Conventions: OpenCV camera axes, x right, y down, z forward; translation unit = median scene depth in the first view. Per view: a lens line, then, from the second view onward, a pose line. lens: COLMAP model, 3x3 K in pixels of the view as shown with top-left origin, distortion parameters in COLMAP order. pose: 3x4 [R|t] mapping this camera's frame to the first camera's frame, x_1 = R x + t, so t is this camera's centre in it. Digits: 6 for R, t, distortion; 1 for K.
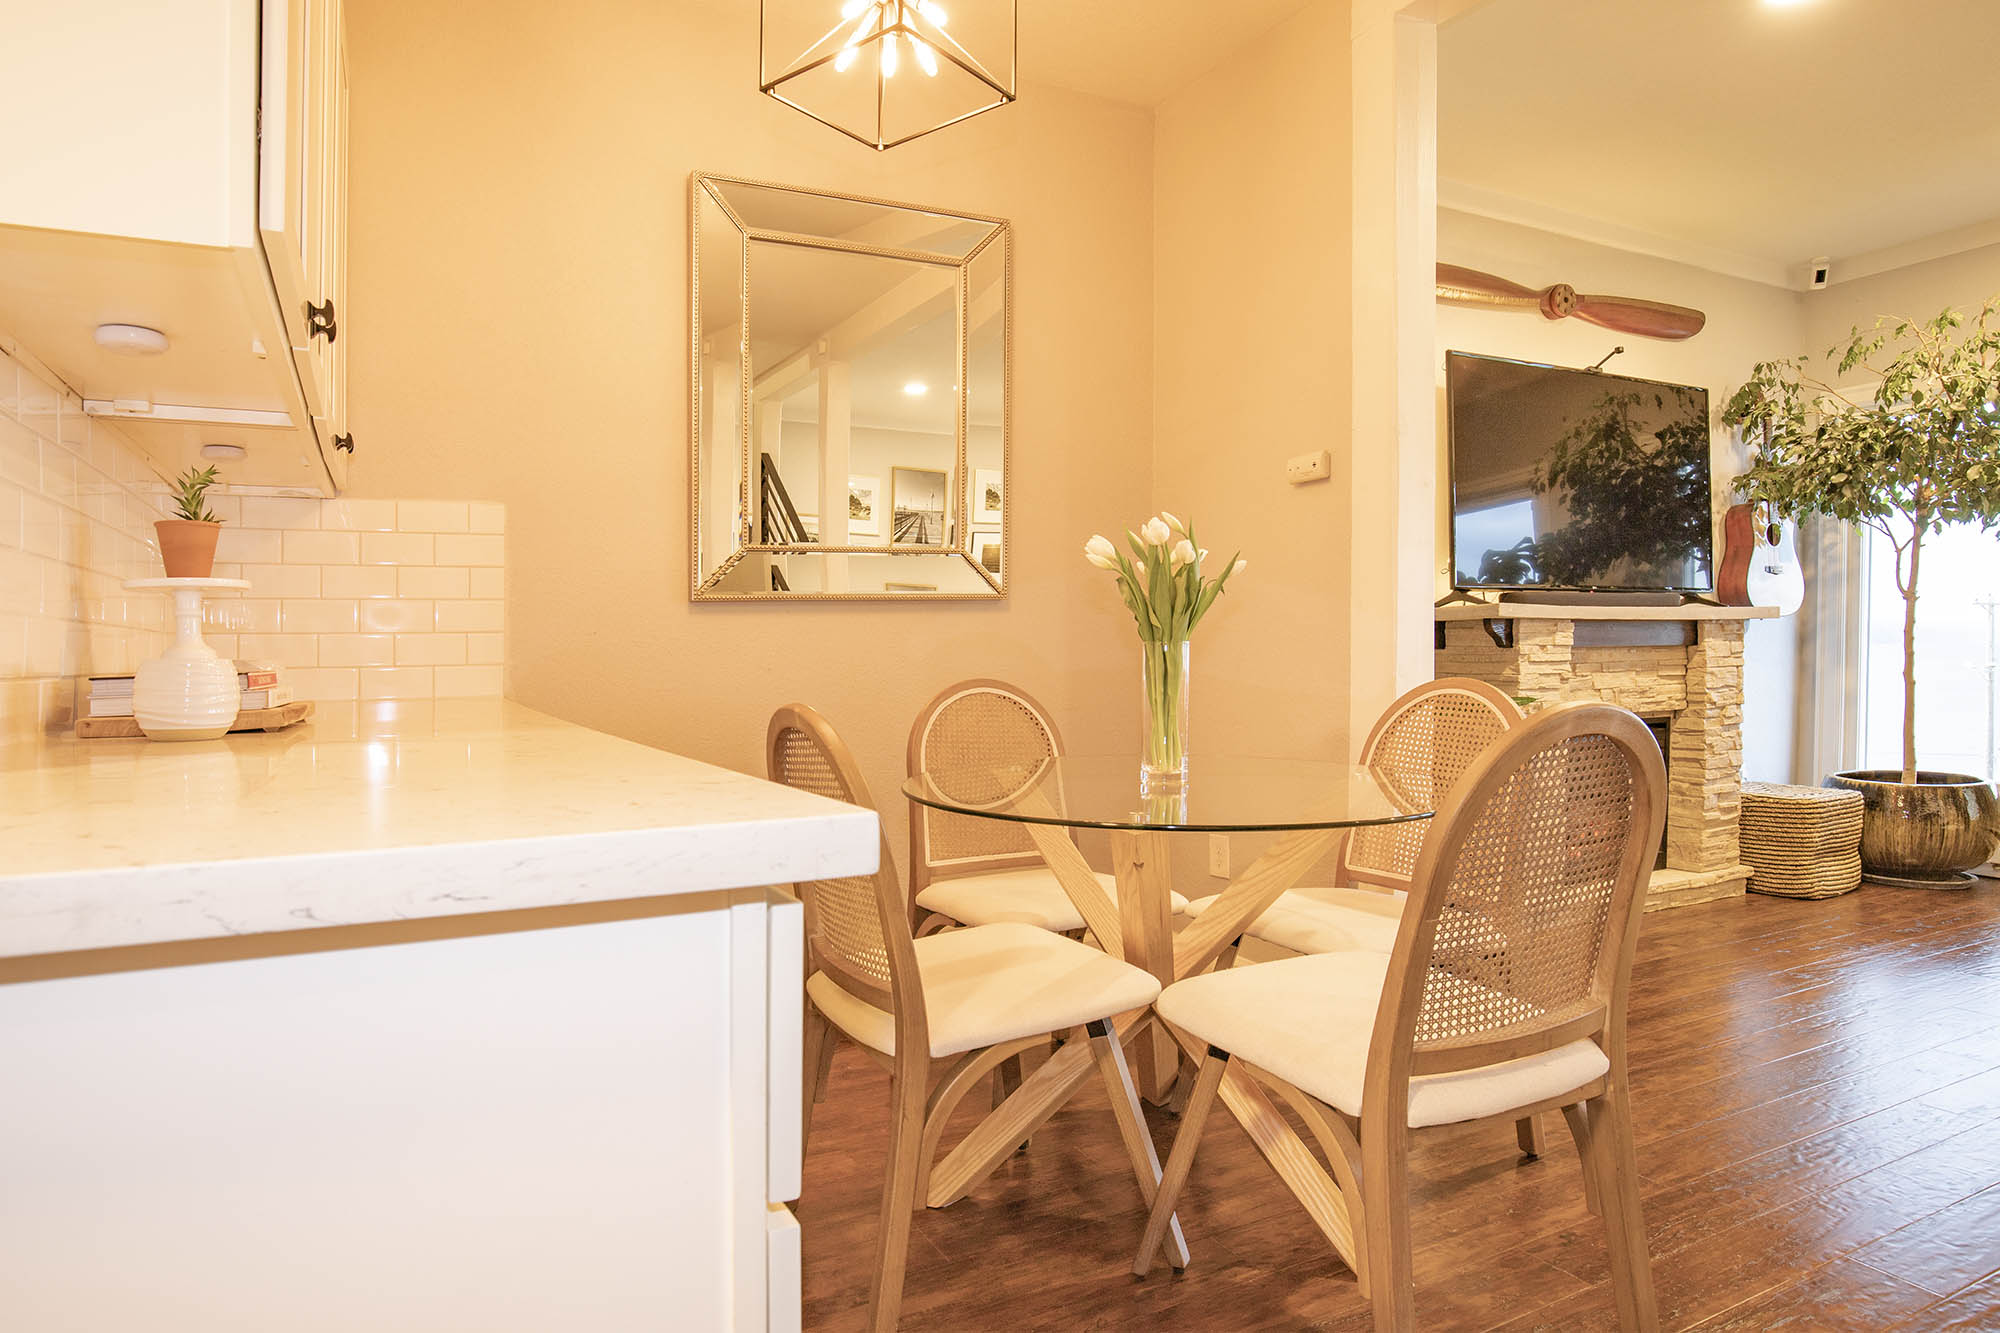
lens RADIAL K [[1004.0, 0, 999.2], [0, 1004.0, 692.6], [0, 0, 1]] dist [-0.005702, -0.000712]
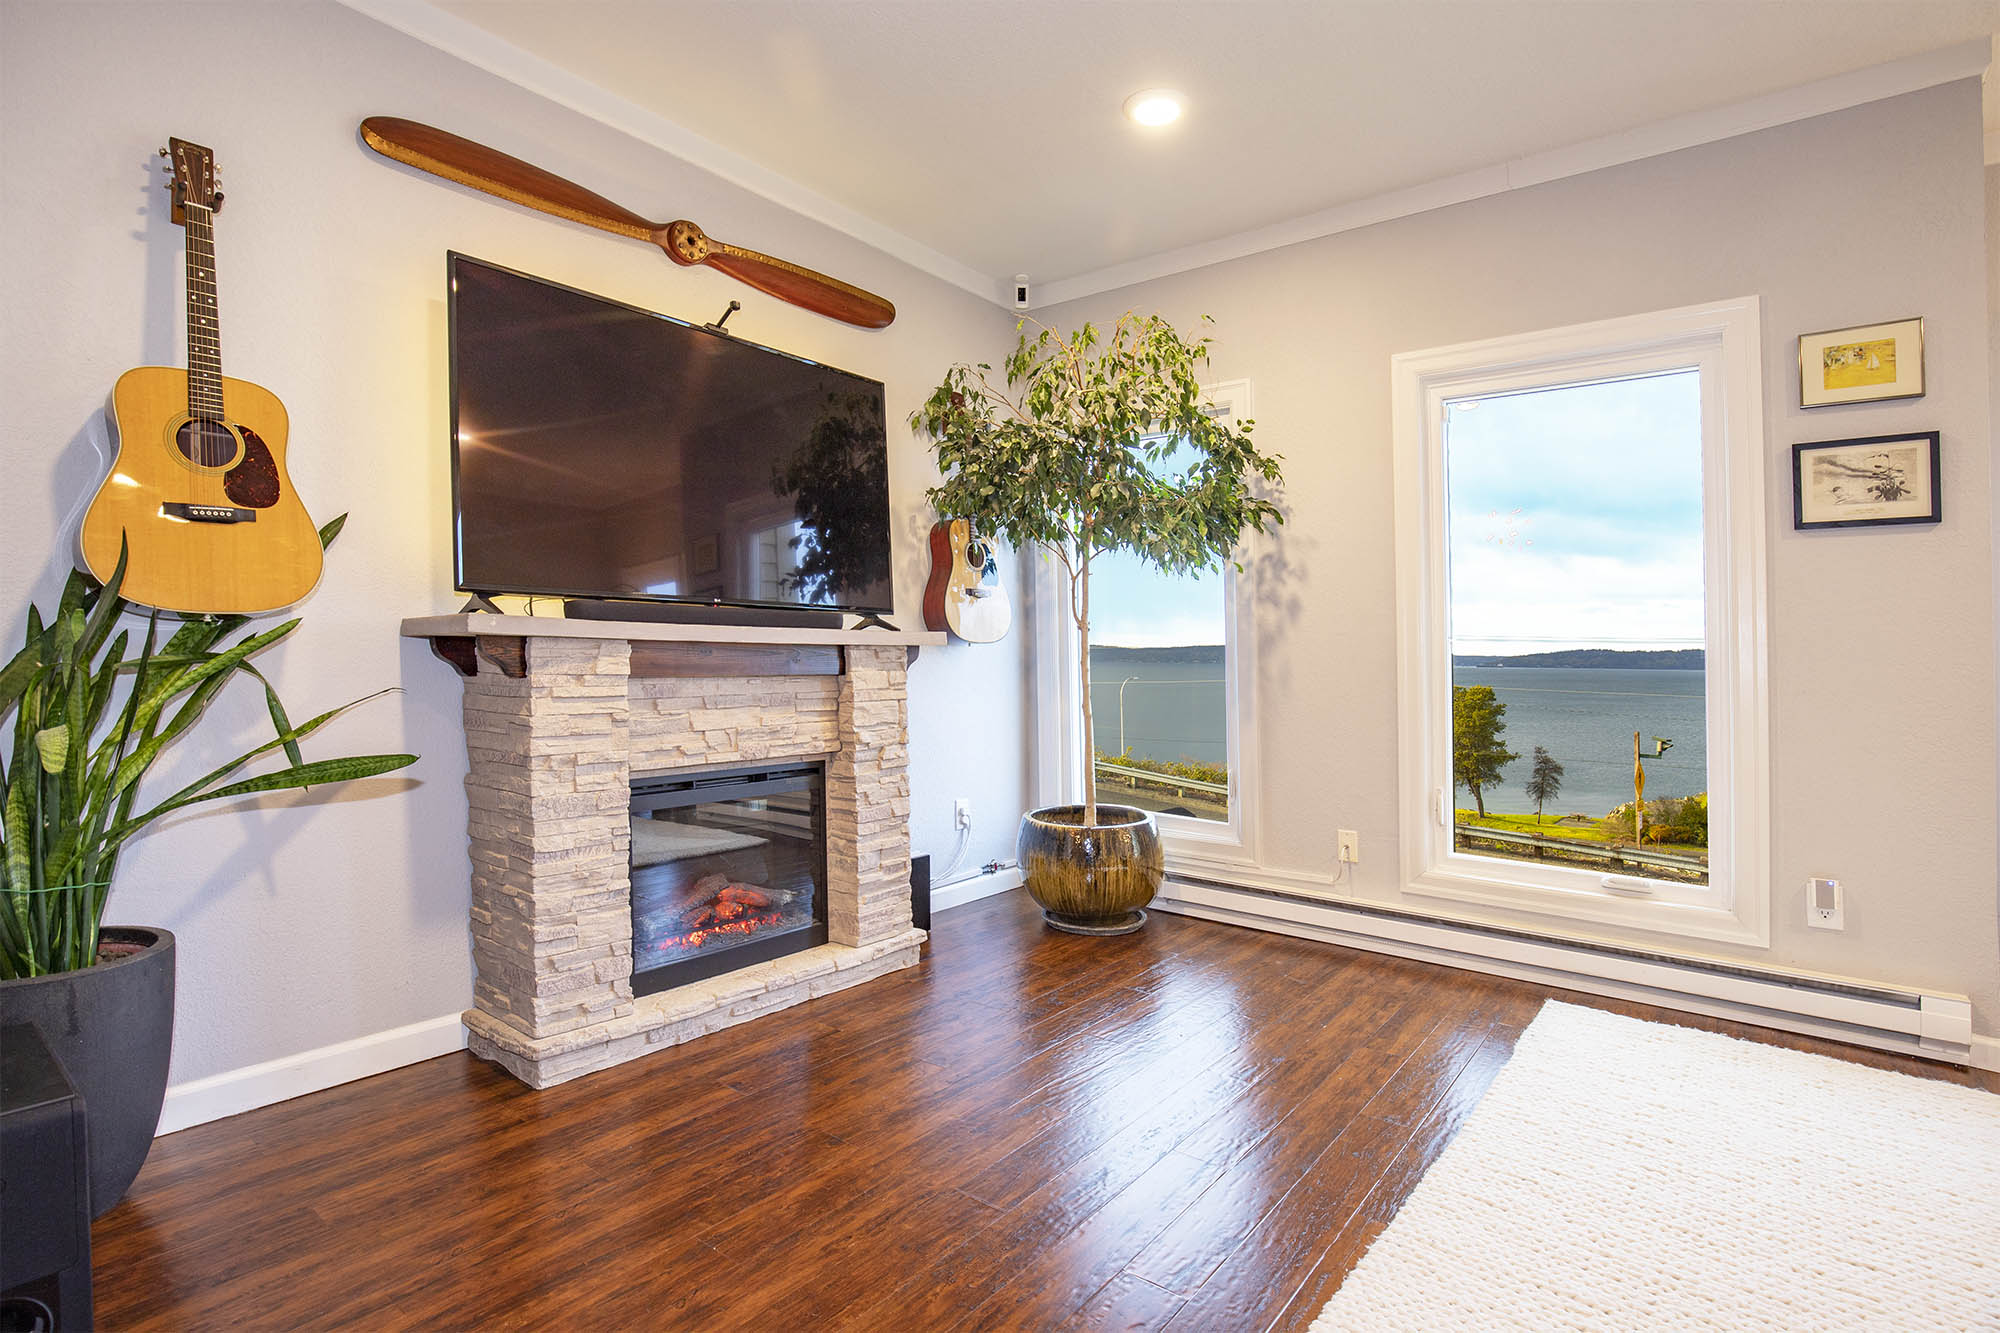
lens RADIAL K [[937.2, 0, 969.5], [0, 937.2, 637.8], [0, 0, 1]] dist [-0.023001, 0.000396]
pose [[0.906965, 0.032709, 0.419935, 0.449413], [-0.006357, 0.997930, -0.063999, -0.028203], [-0.421159, 0.055376, 0.905295, 0.241006]]
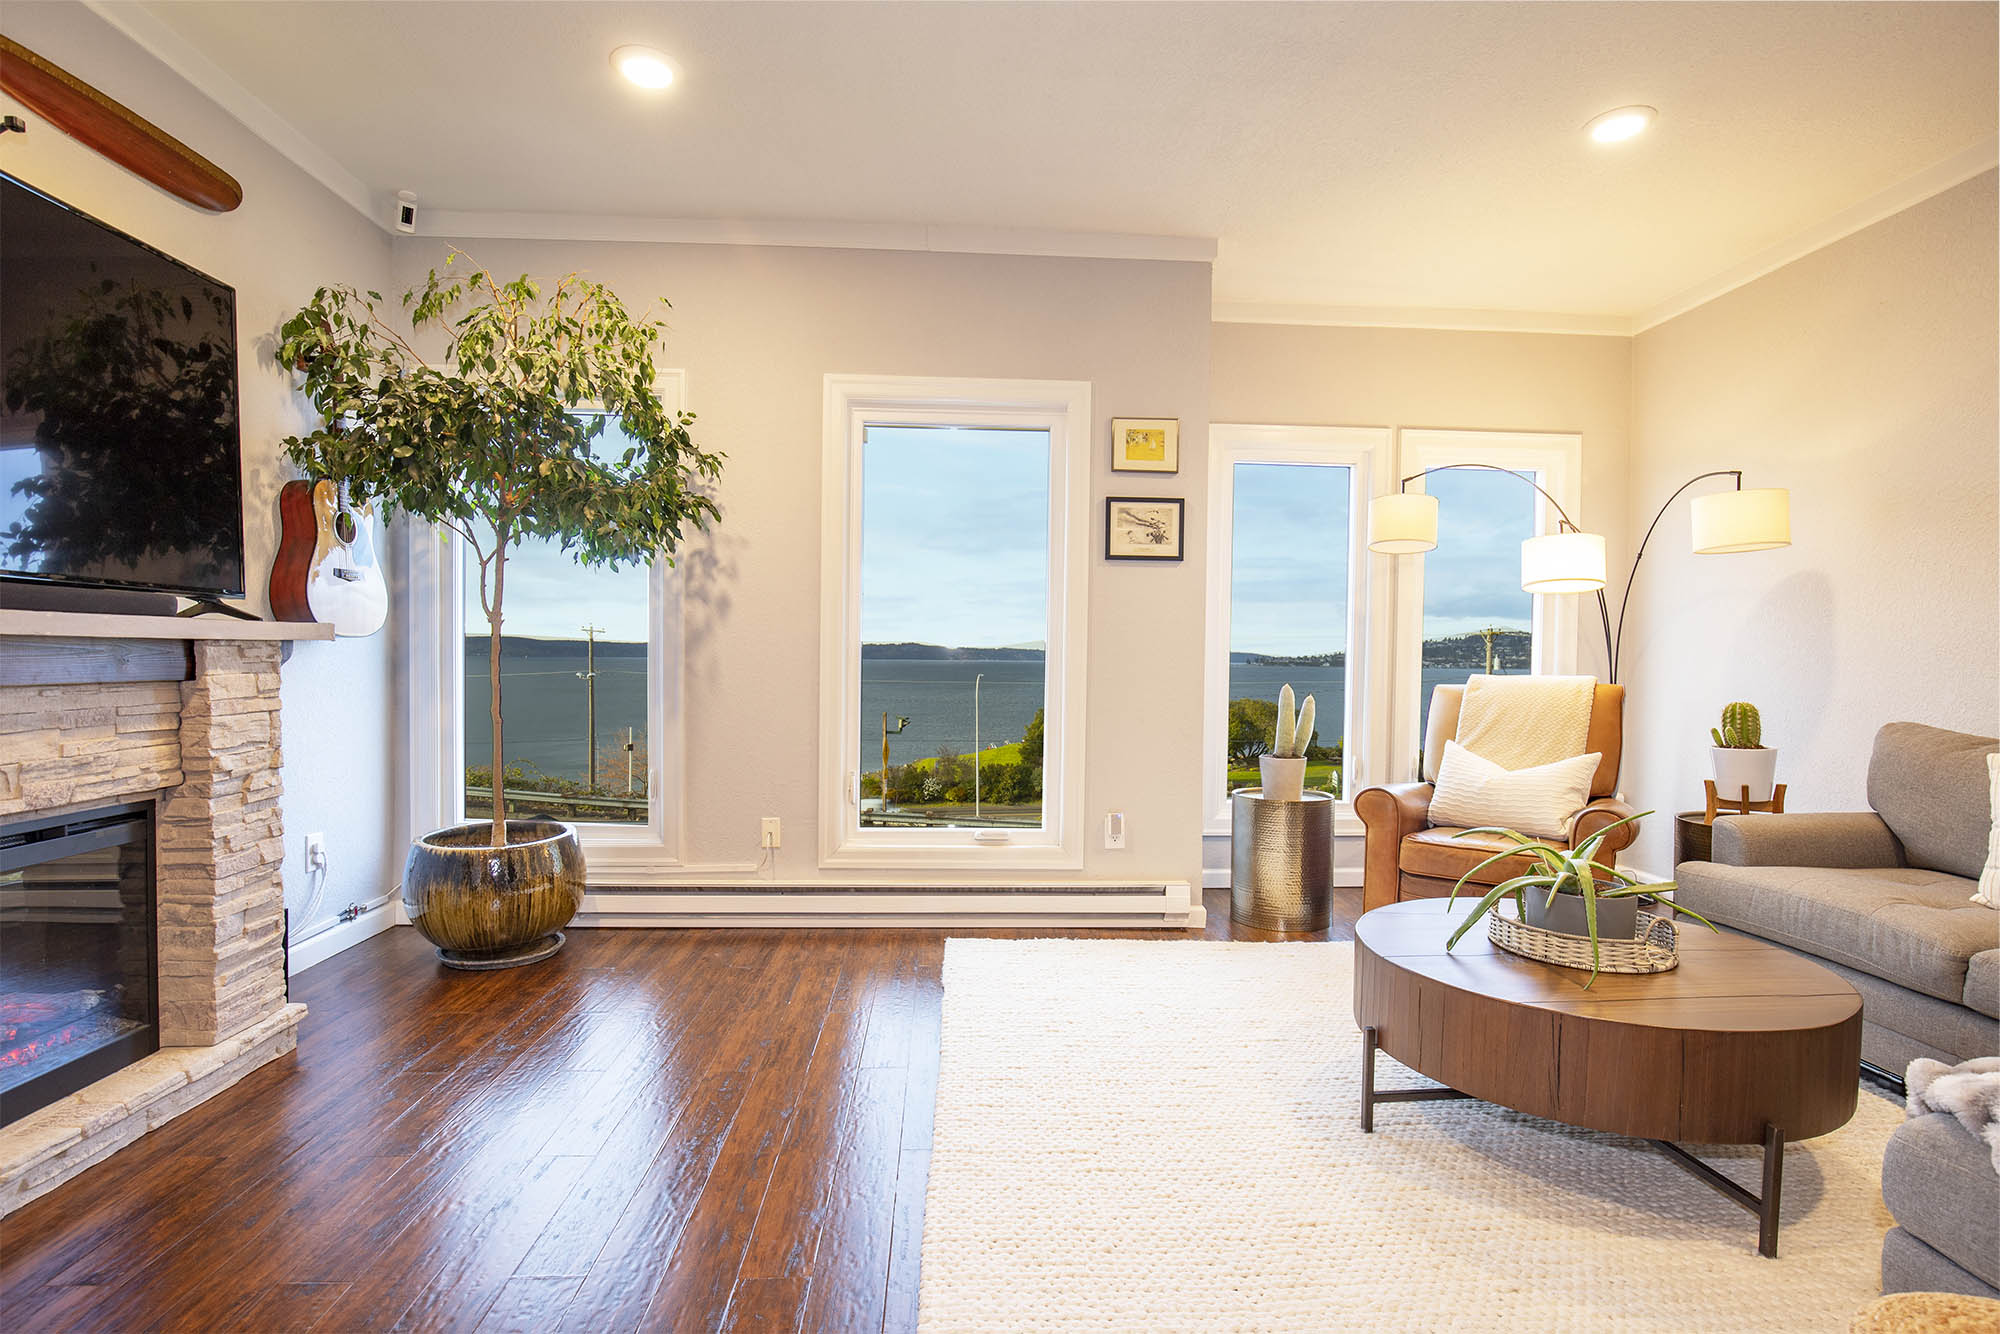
lens RADIAL K [[962.5, 0, 959.6], [0, 962.5, 655.1], [0, 0, 1]] dist [-0.043896, 0.013769]
pose [[0.408856, 0.019692, 0.912387, 0.353874], [0.025477, 0.999131, -0.032981, -0.031003], [-0.912243, 0.036729, 0.407999, 0.330362]]
